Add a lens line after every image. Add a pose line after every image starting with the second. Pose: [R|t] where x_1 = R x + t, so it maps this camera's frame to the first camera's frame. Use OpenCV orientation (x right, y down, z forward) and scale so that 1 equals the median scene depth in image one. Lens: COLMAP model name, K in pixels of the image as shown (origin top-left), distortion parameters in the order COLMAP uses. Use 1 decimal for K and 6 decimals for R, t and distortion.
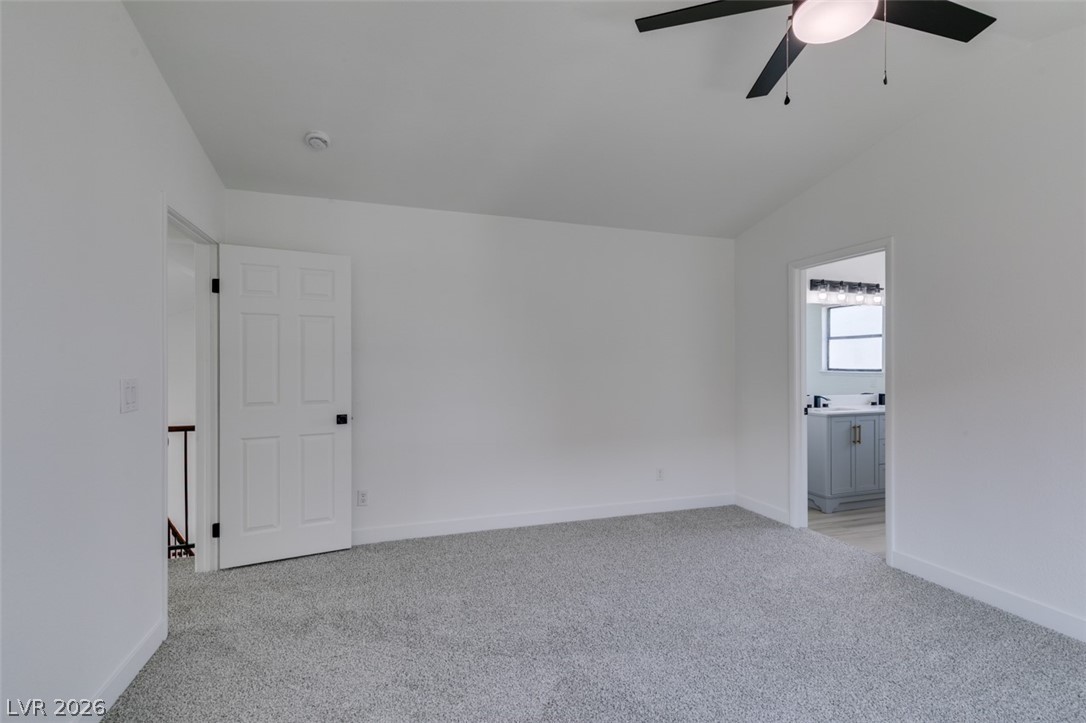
lens RADIAL K [[481.3, 0, 551.8], [0, 481.3, 368.5], [0, 0, 1]] dist [0.002458, -0.000644]
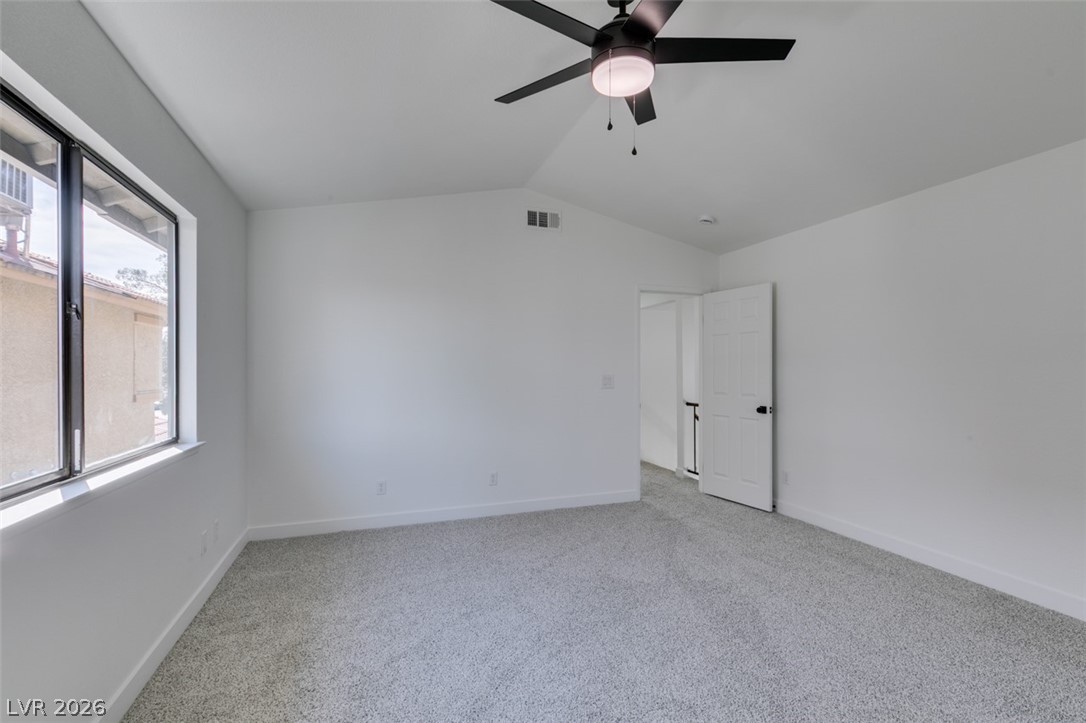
lens RADIAL K [[481.3, 0, 543.4], [0, 481.3, 366.7], [0, 0, 1]] dist [0.002458, -0.000644]
pose [[0.030586, -0.002063, -0.999530, 0.855817], [-0.009839, 0.999949, -0.002365, -0.002045], [0.999484, 0.009906, 0.030564, 0.366522]]
